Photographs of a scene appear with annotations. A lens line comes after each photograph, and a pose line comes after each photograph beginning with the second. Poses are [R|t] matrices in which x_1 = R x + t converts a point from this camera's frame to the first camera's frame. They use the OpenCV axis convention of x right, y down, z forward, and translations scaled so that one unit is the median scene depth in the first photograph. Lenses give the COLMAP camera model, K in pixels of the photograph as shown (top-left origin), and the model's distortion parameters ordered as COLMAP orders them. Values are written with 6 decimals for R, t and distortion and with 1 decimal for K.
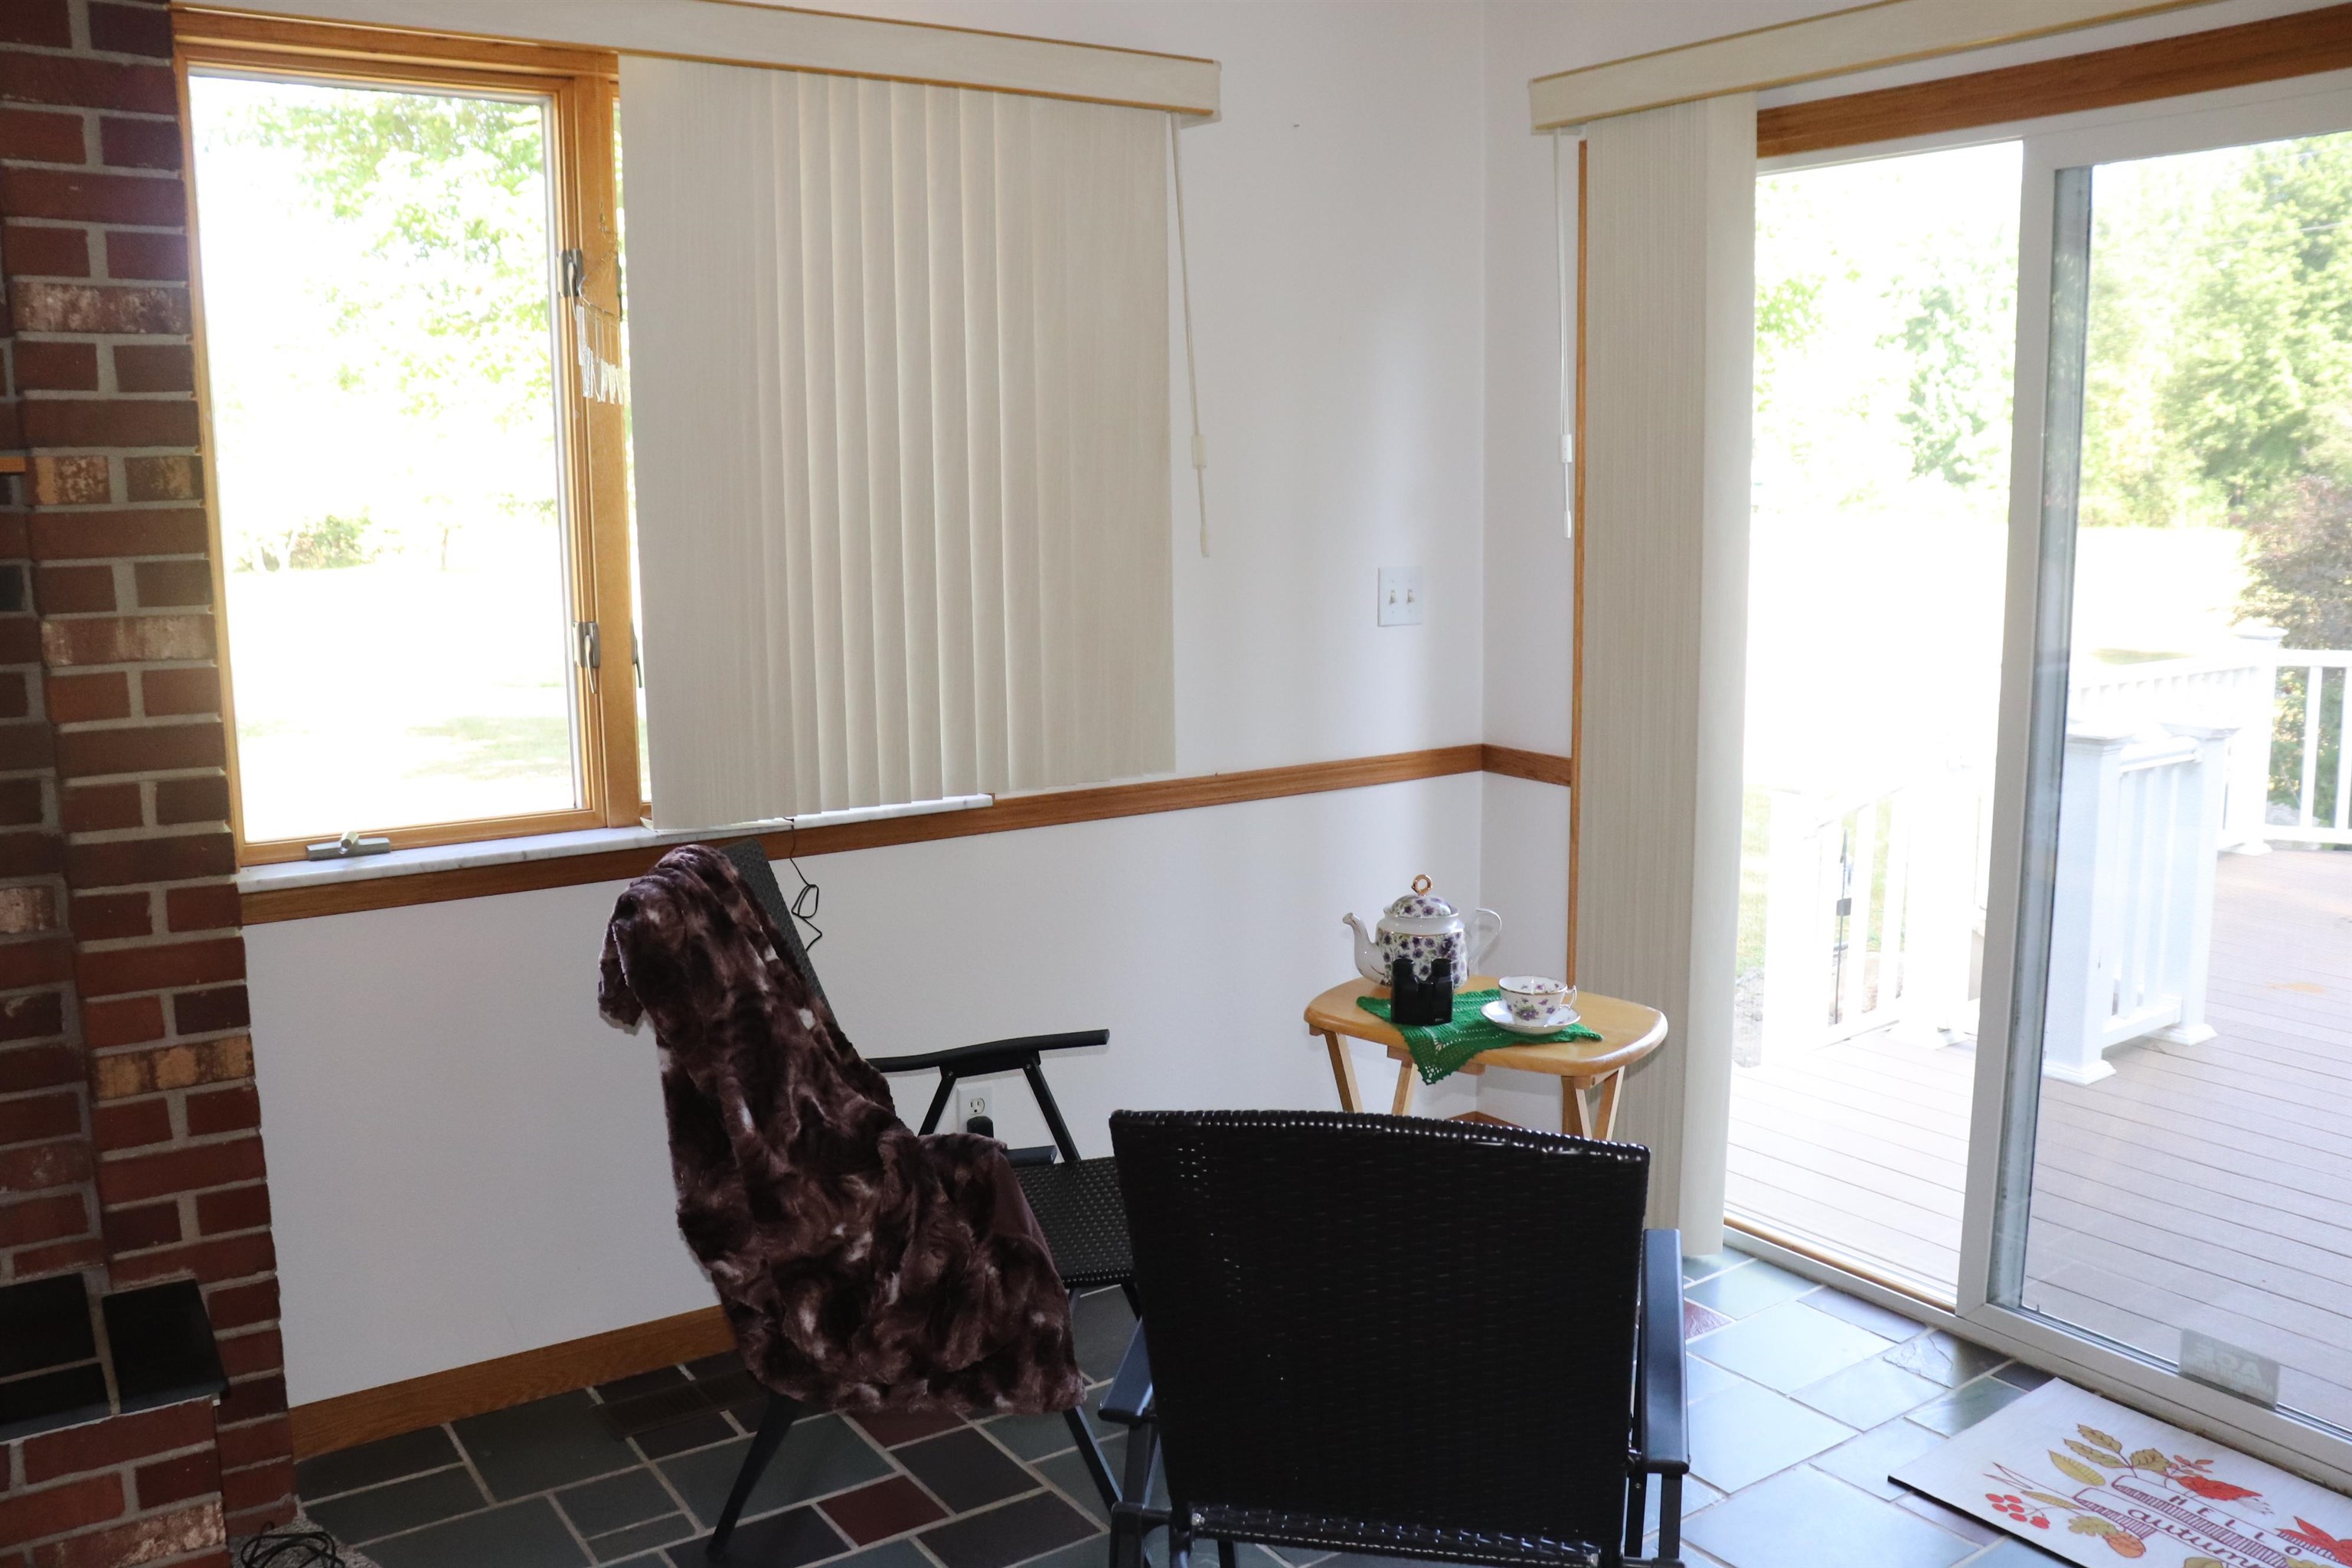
lens RADIAL K [[1909.4, 0, 1176.0], [0, 1909.4, 784.0], [0, 0, 1]] dist [-0.186171, 0.161885]
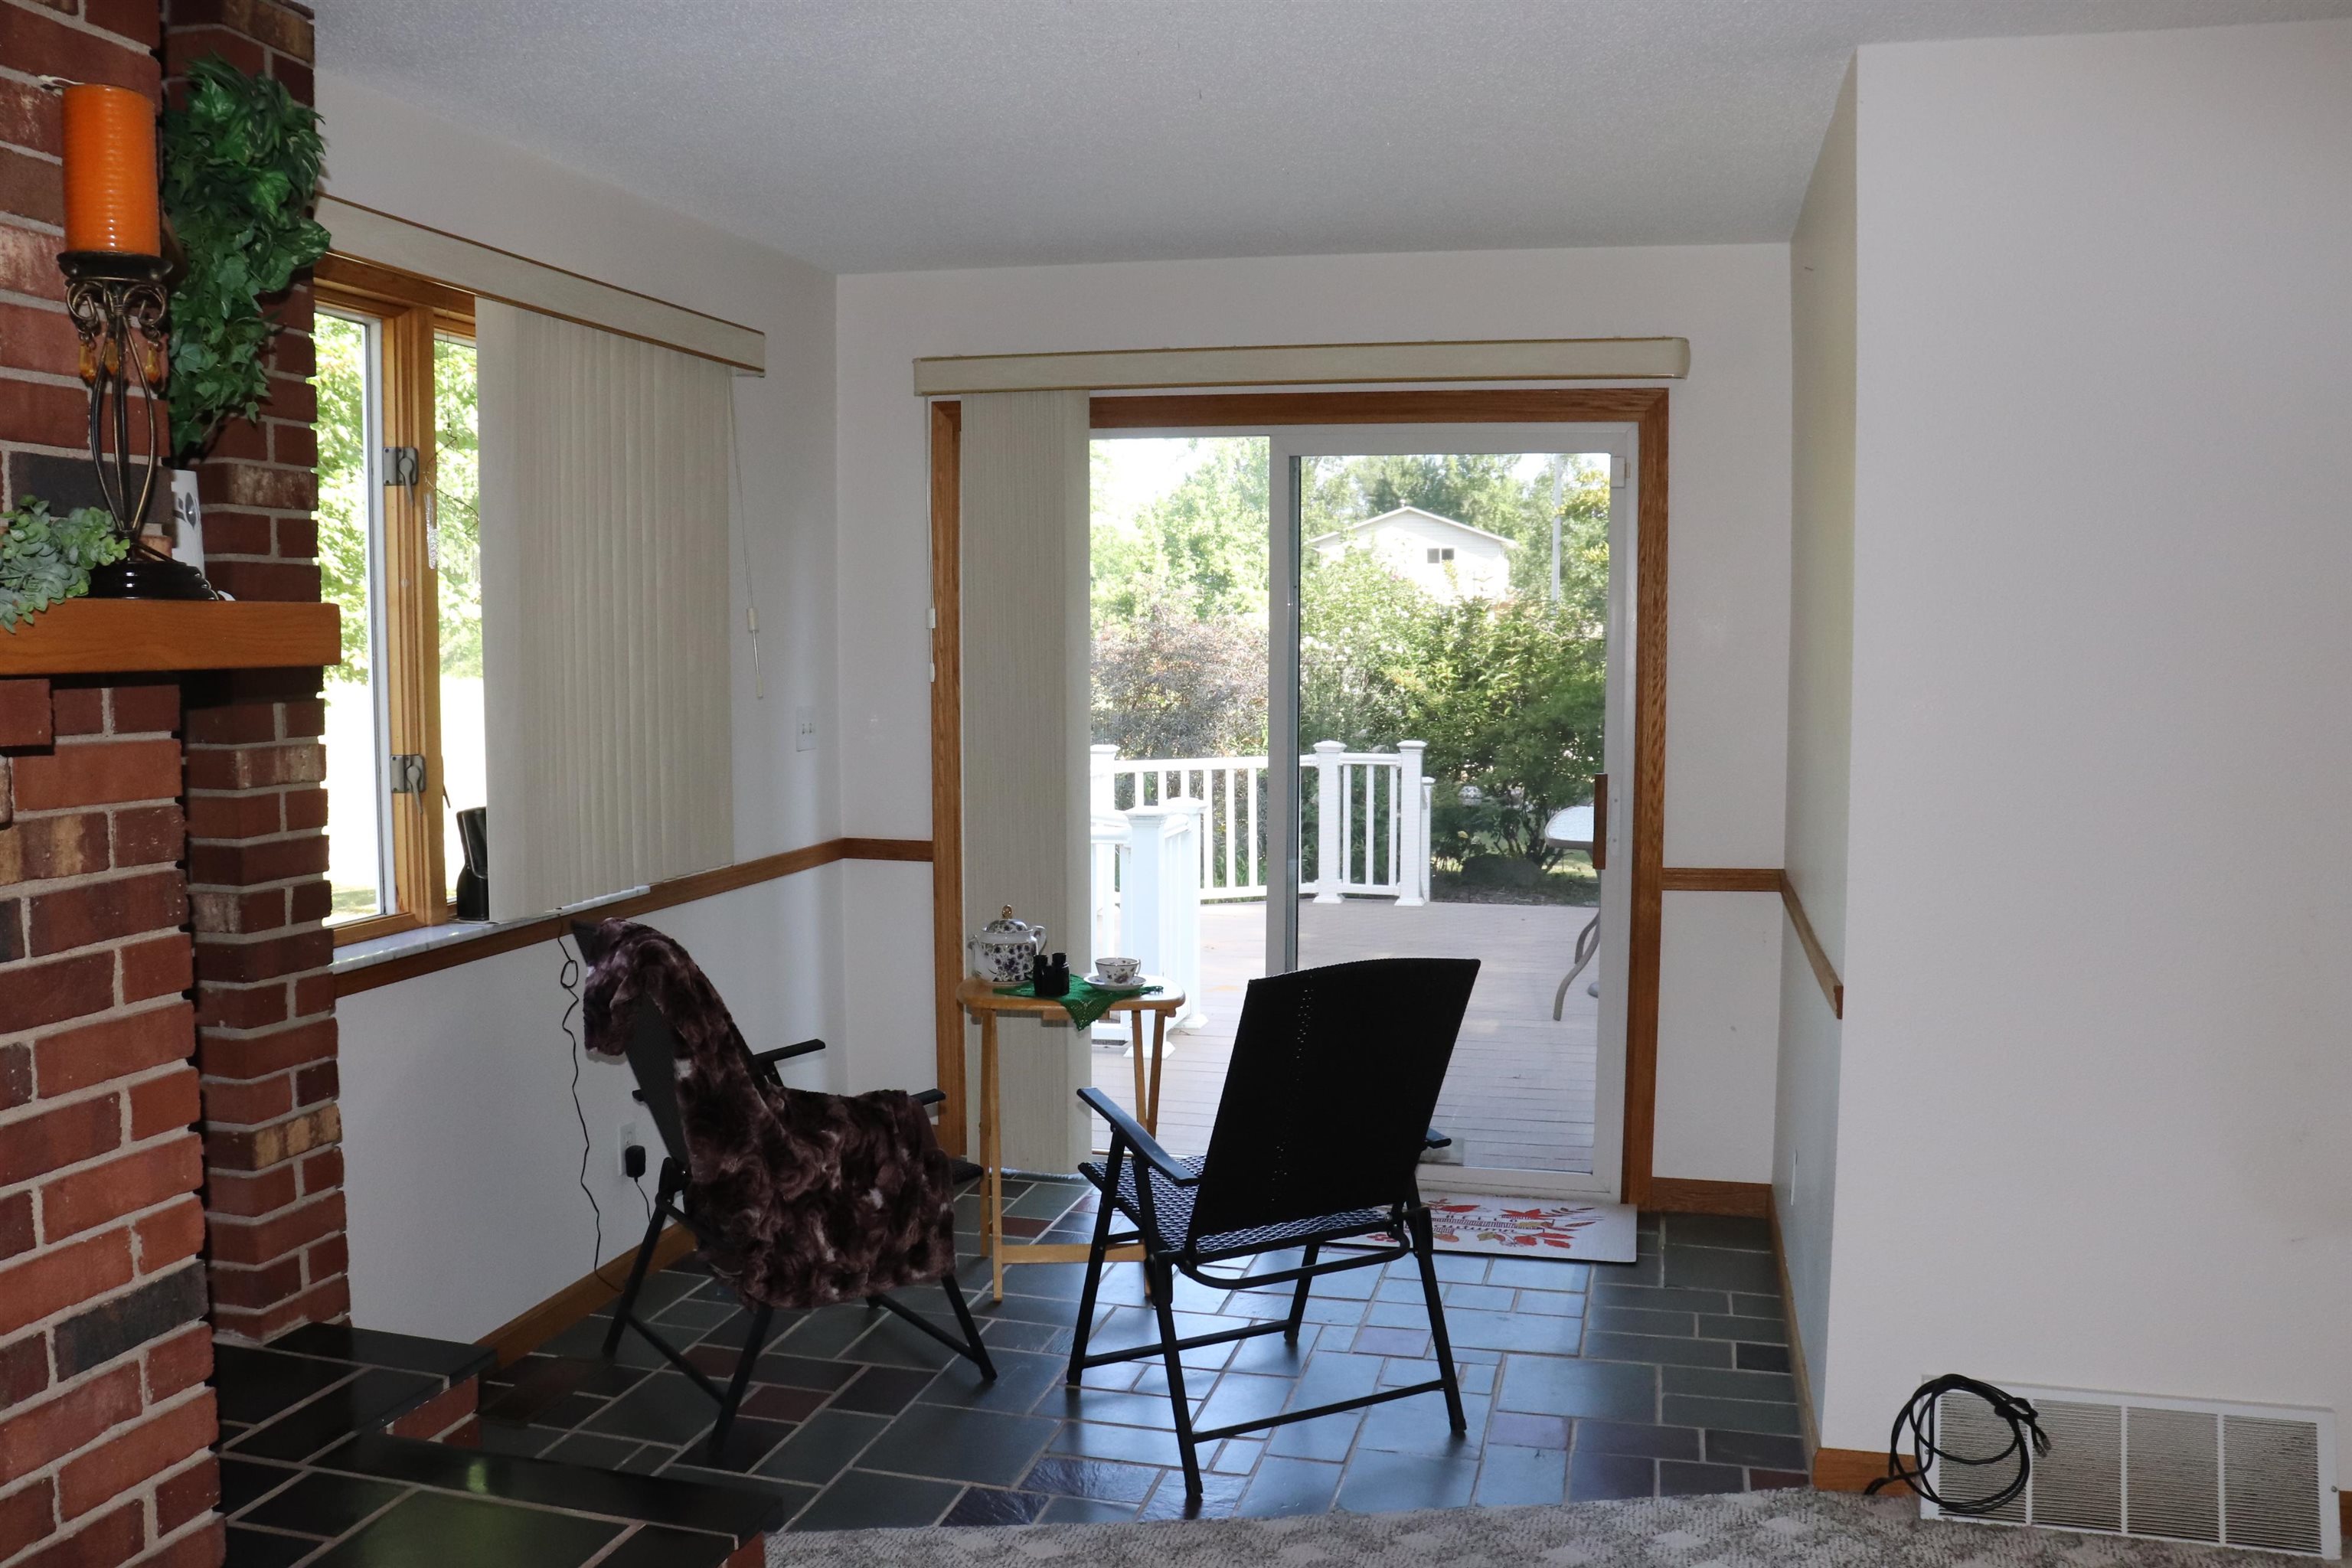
lens RADIAL K [[1955.6, 0, 1180.9], [0, 1955.6, 795.1], [0, 0, 1]] dist [-0.173836, 0.148897]
pose [[0.746012, -0.043791, 0.664491, -0.908191], [0.094506, 0.994698, -0.040547, 0.041994], [-0.659193, 0.093047, 0.746195, -0.275497]]
